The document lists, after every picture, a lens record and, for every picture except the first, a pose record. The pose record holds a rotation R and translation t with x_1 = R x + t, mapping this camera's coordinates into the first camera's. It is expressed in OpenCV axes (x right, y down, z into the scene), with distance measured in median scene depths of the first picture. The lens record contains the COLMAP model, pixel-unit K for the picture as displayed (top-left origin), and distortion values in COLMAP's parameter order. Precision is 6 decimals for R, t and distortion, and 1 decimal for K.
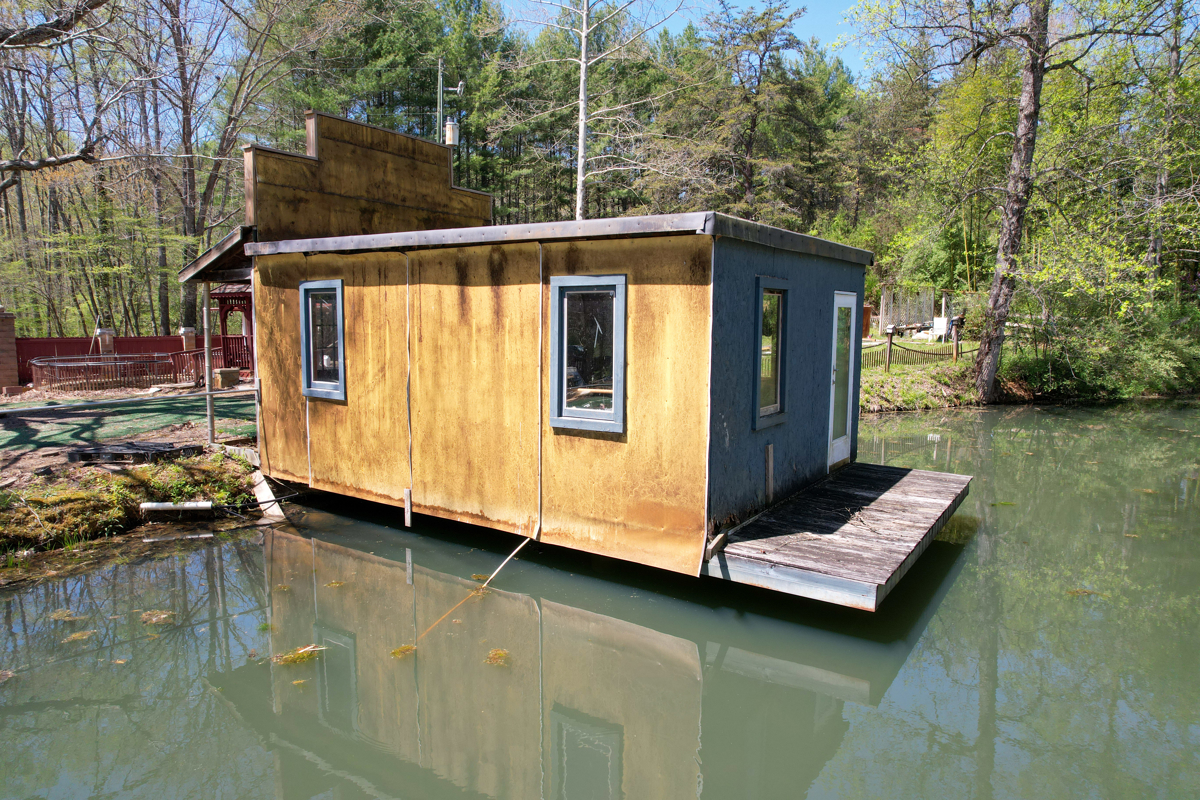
lens RADIAL K [[765.3, 0, 606.5], [0, 765.3, 407.8], [0, 0, 1]] dist [-0.071961, 0.060666]
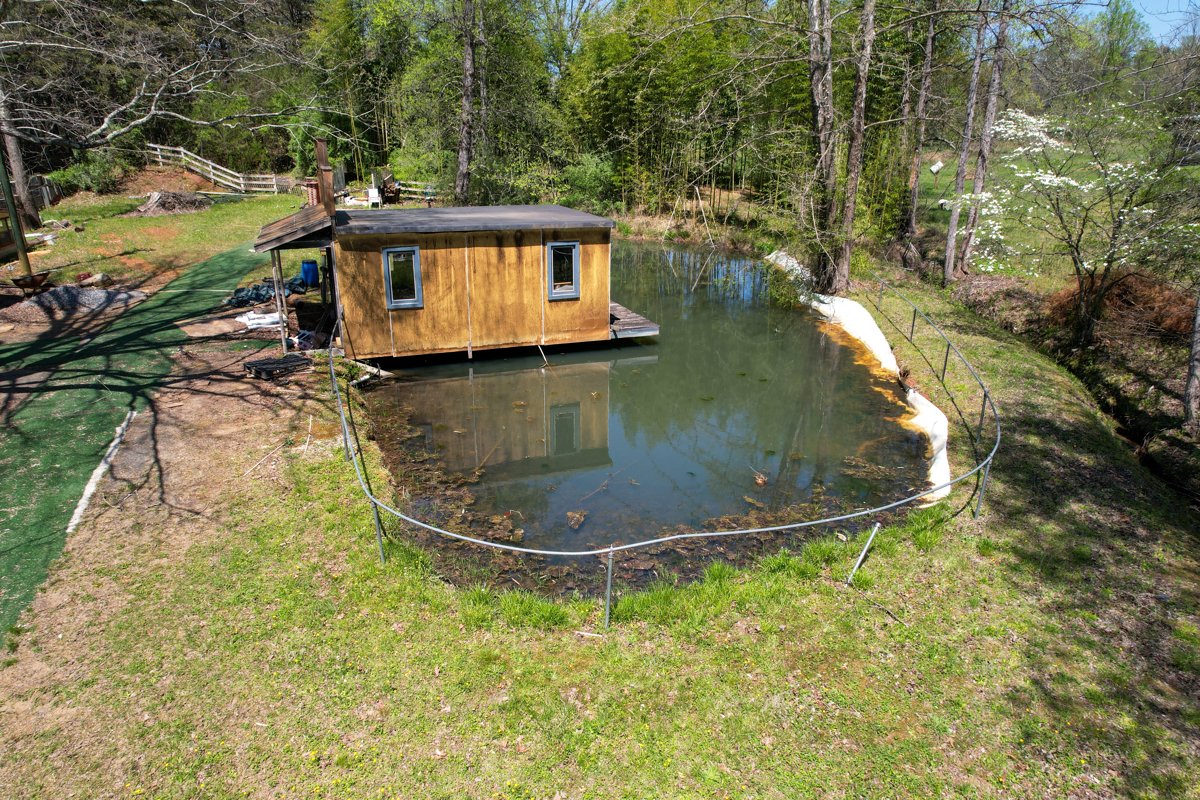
lens RADIAL K [[765.3, 0, 603.5], [0, 765.3, 407.6], [0, 0, 1]] dist [-0.071961, 0.060666]
pose [[0.574360, -0.274676, 0.771144, -1.715814], [0.093840, 0.957907, 0.271307, -0.259145], [-0.813206, -0.083464, 0.575959, -0.567016]]
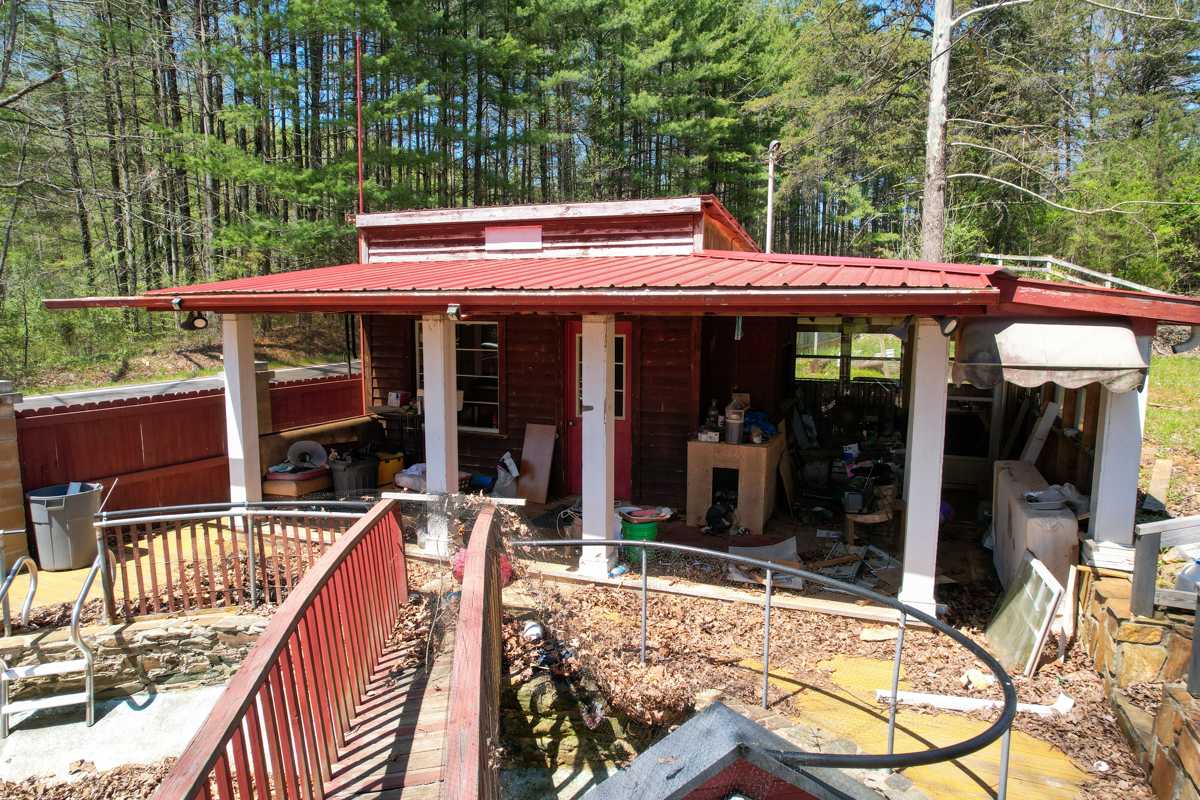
lens RADIAL K [[765.3, 0, 599.6], [0, 765.3, 407.7], [0, 0, 1]] dist [-0.071961, 0.060666]
pose [[0.970740, -0.033484, 0.237788, -1.444764], [0.031120, 0.999422, 0.013688, -0.323595], [-0.238109, -0.005888, 0.971221, 2.490391]]
